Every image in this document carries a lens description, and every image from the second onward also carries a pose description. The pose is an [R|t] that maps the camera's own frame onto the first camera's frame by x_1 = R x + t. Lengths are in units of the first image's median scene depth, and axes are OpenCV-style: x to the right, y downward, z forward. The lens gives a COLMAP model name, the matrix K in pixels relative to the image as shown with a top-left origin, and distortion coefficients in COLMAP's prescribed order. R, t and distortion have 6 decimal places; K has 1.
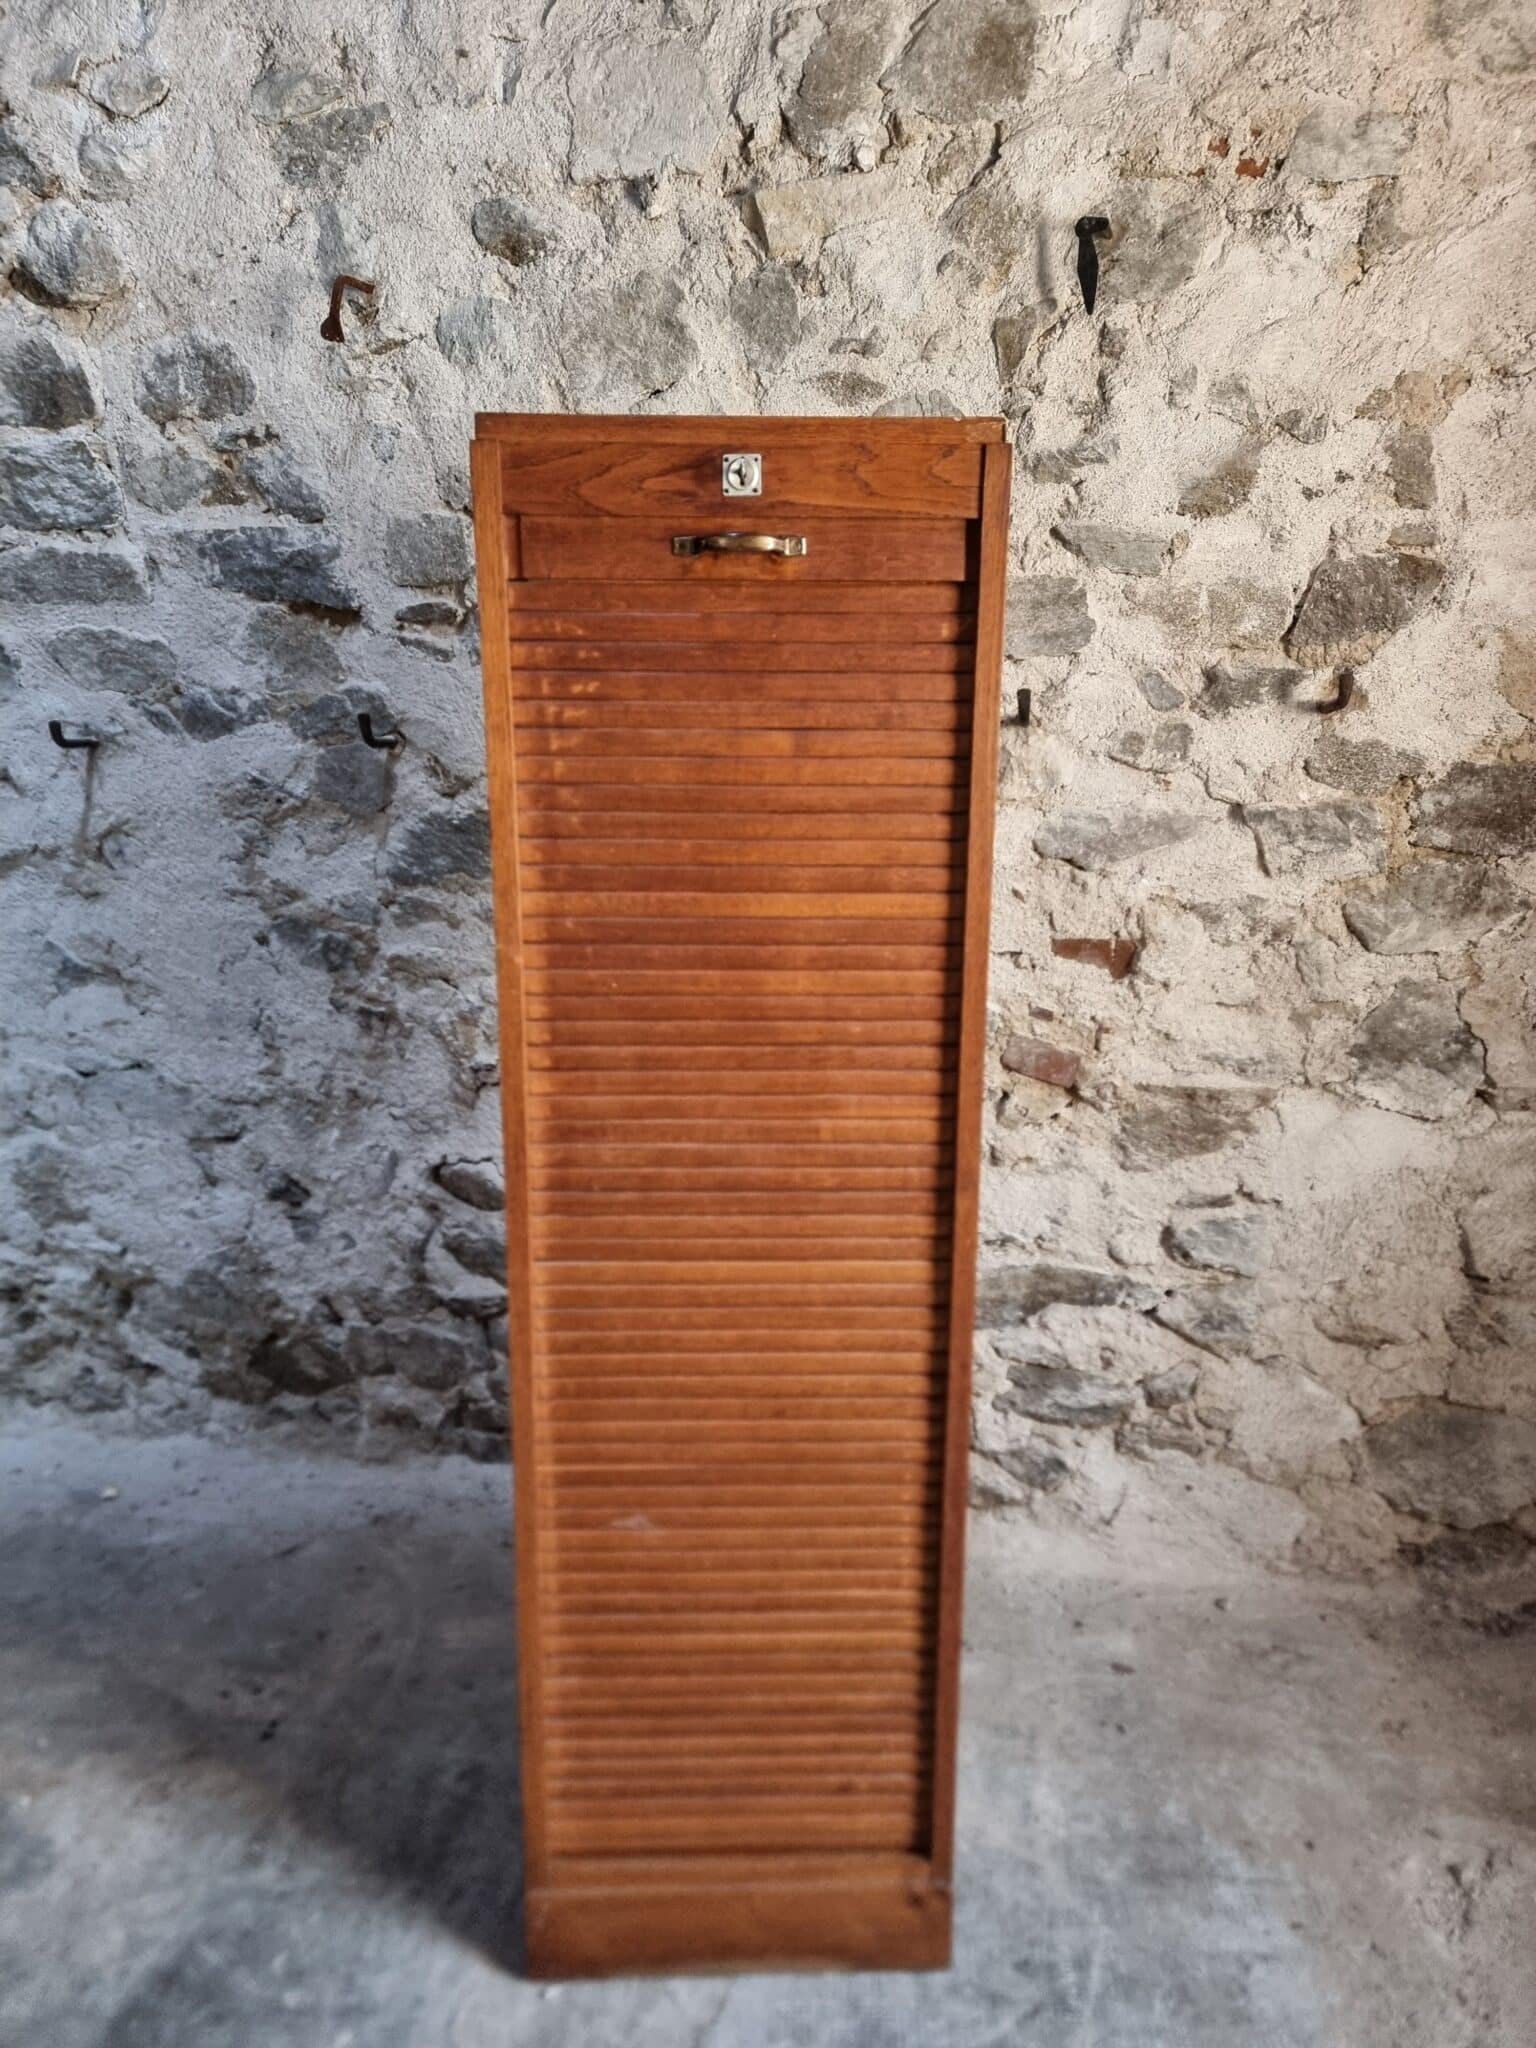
lens RADIAL K [[1408.2, 0, 750.9], [0, 1408.2, 1036.4], [0, 0, 1]] dist [0.086456, -0.080195]
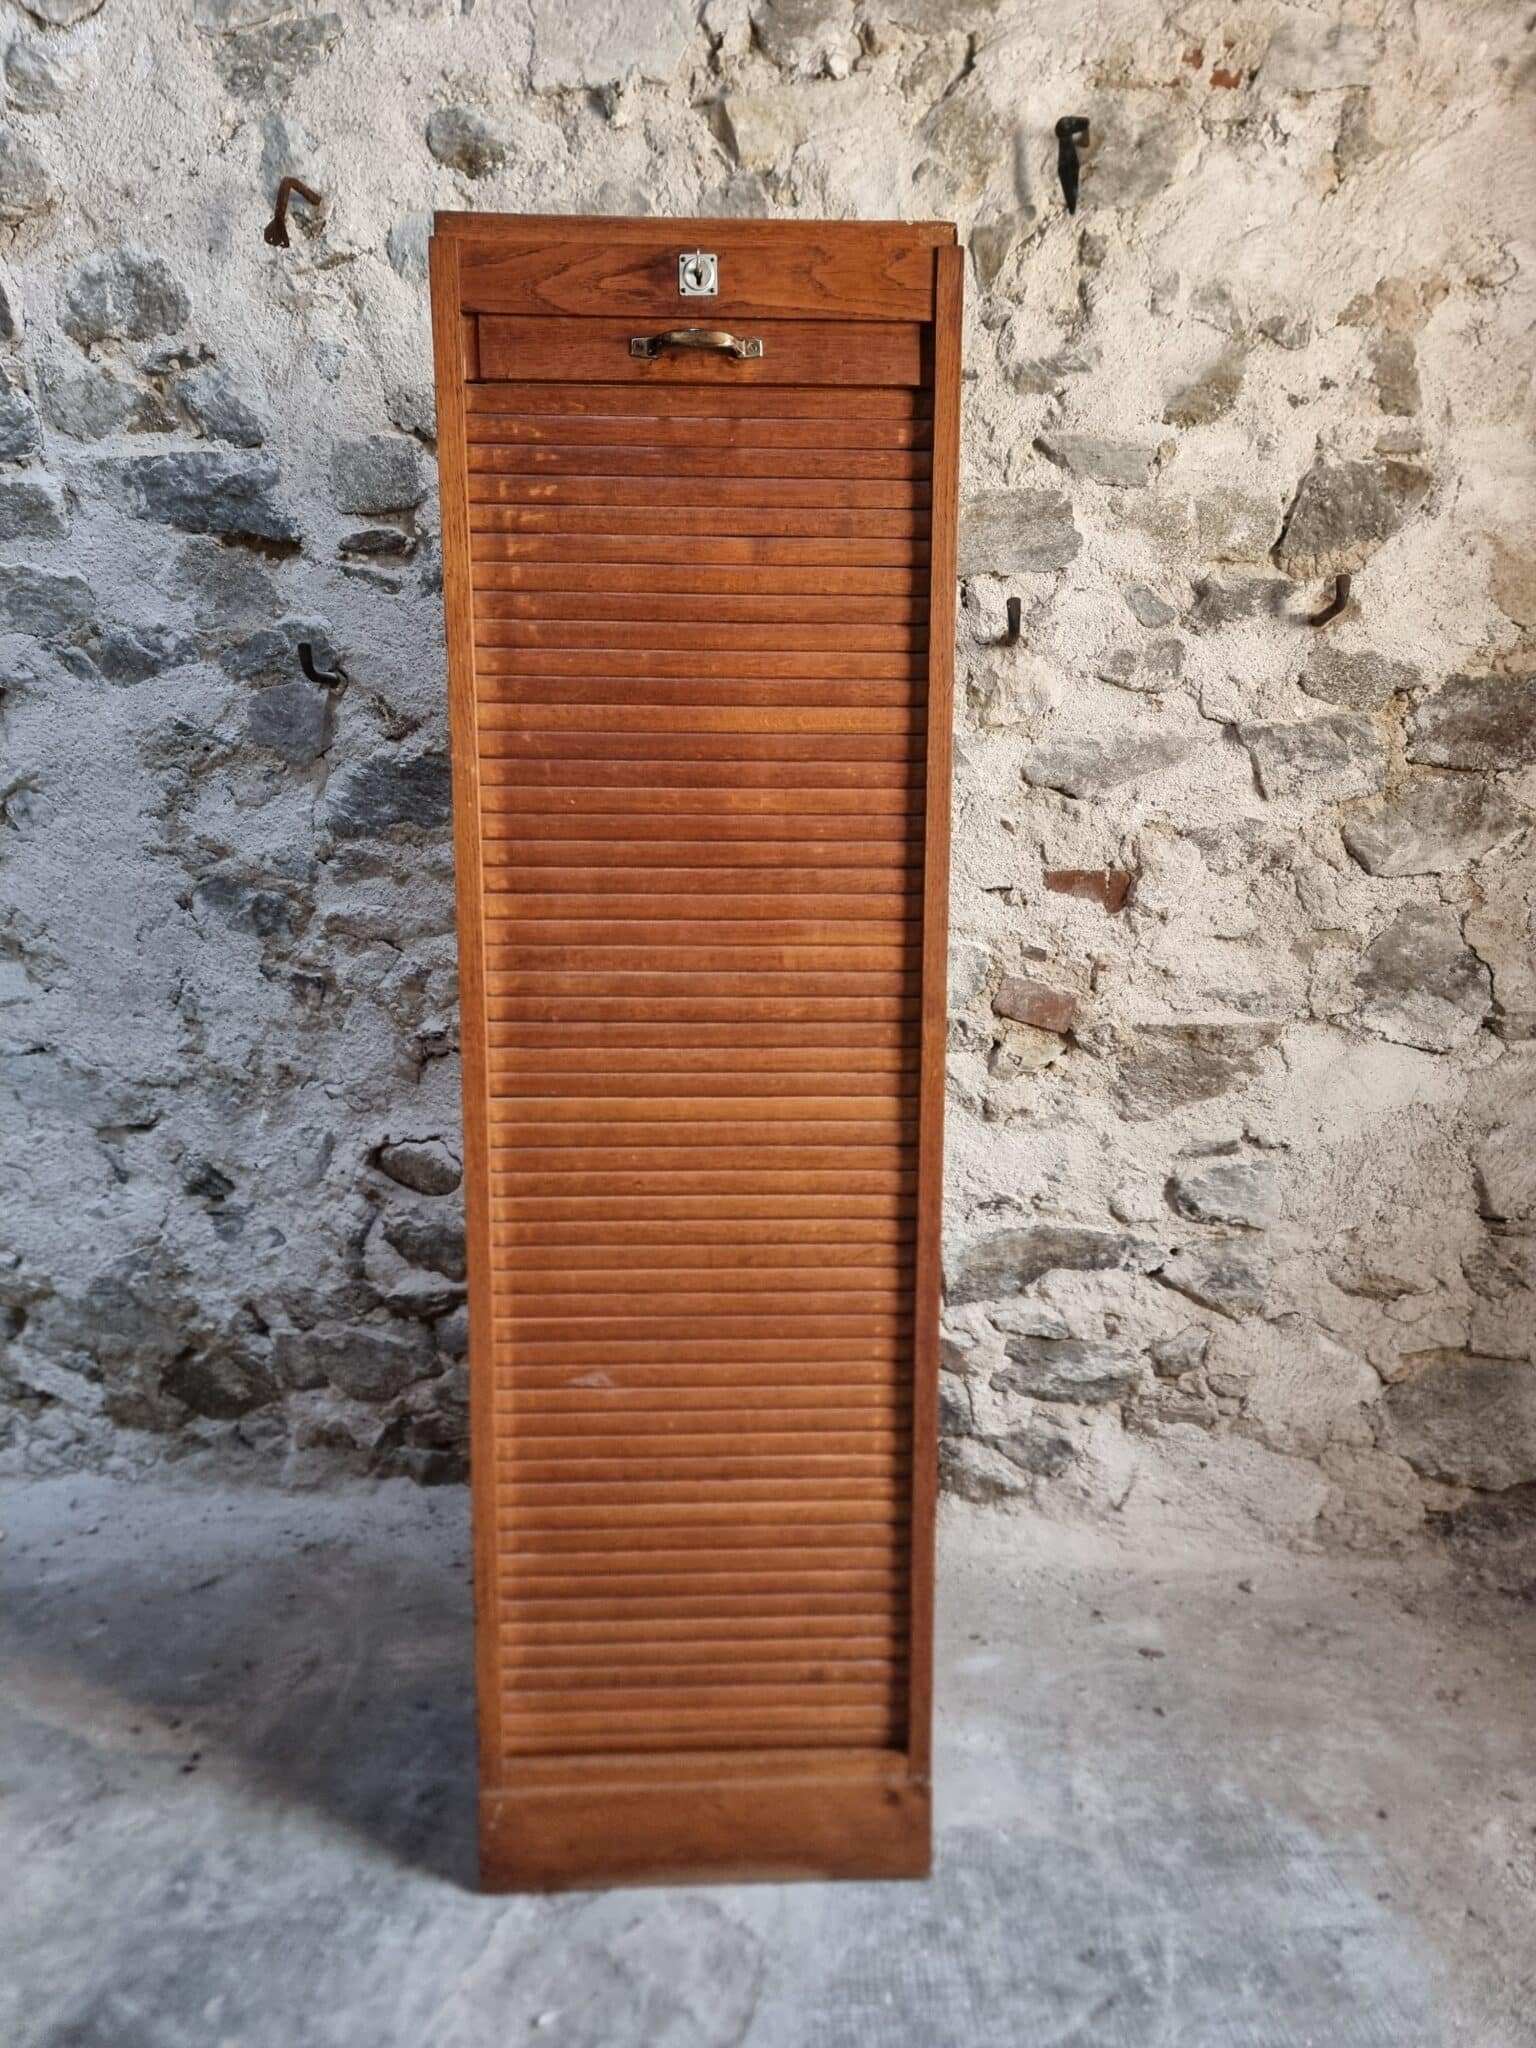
lens RADIAL K [[1415.4, 0, 764.0], [0, 1415.4, 1041.4], [0, 0, 1]] dist [0.084900, -0.081431]
pose [[0.997136, -0.012977, 0.074506, -0.047357], [0.019260, 0.996259, -0.084243, 0.120701], [-0.073134, 0.085437, 0.993656, 0.071542]]
